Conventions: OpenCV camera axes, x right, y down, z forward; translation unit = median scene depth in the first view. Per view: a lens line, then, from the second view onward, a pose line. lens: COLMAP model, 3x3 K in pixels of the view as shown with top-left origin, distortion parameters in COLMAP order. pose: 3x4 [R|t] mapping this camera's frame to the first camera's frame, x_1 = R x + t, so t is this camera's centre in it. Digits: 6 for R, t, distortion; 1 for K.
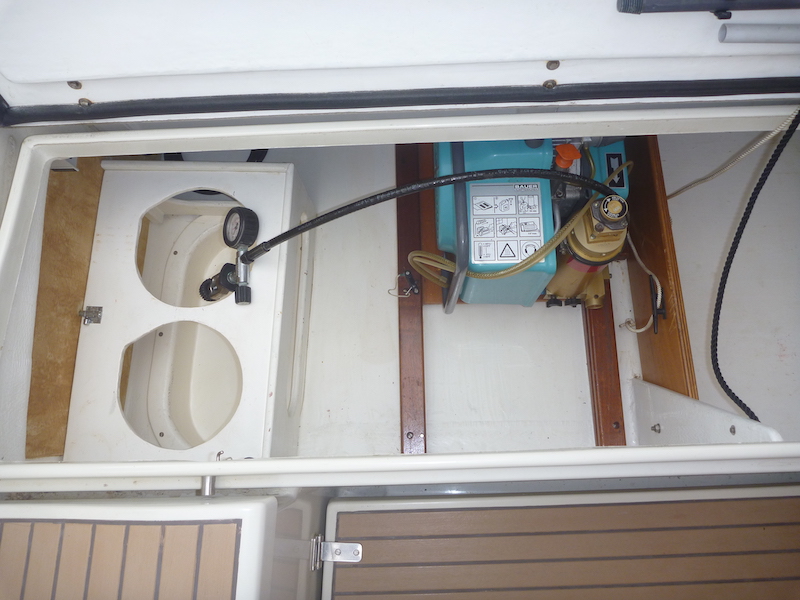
lens RADIAL K [[650.5, 0, 400.0], [0, 650.5, 300.0], [0, 0, 1]] dist [-0.019030, -0.012067]
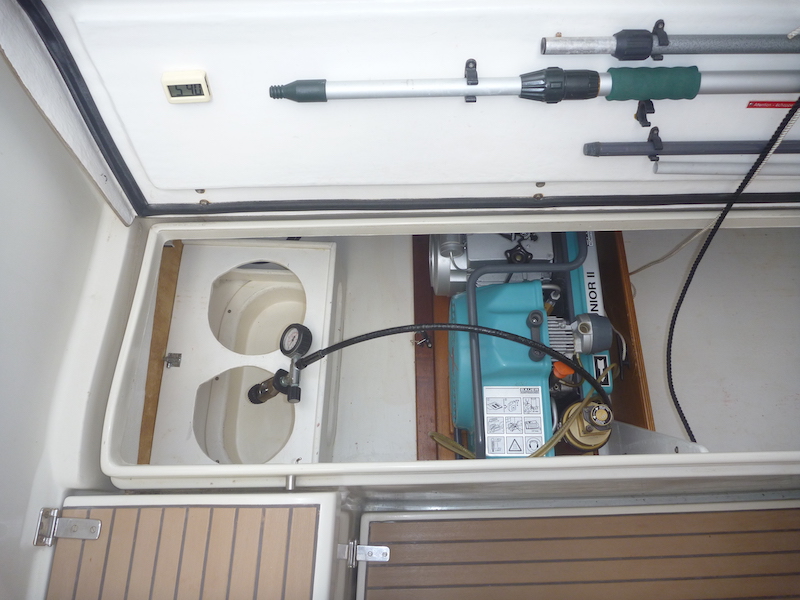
lens RADIAL K [[650.5, 0, 400.0], [0, 650.5, 300.0], [0, 0, 1]] dist [-0.019030, -0.012067]
pose [[0.999681, 0.013774, 0.021174, -0.082490], [-0.011760, 0.995646, -0.092468, 0.022399], [-0.022355, 0.092189, 0.995491, -0.324614]]
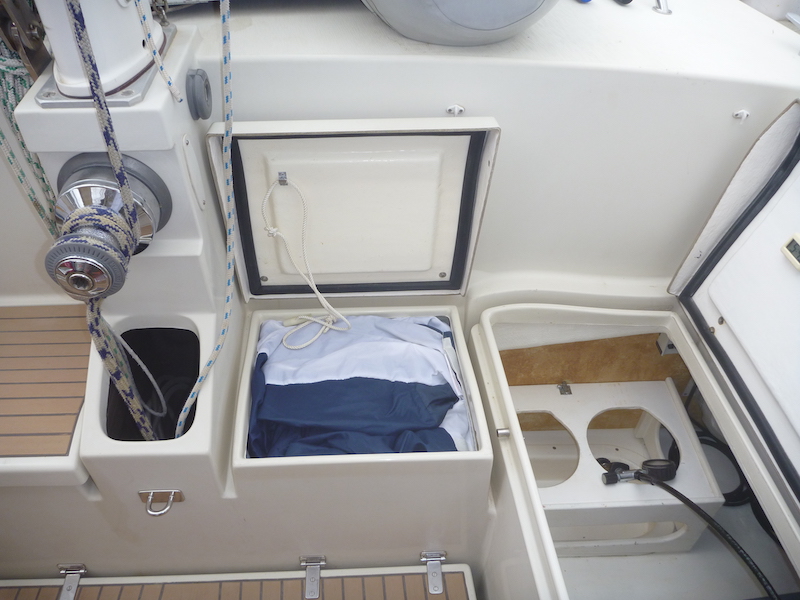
lens RADIAL K [[650.5, 0, 400.0], [0, 650.5, 300.0], [0, 0, 1]] dist [-0.019030, -0.012067]
pose [[0.085574, 0.721653, -0.686945, 0.449024], [-0.974004, 0.205740, 0.094801, 0.255537], [0.209745, 0.660975, 0.720499, -0.349338]]
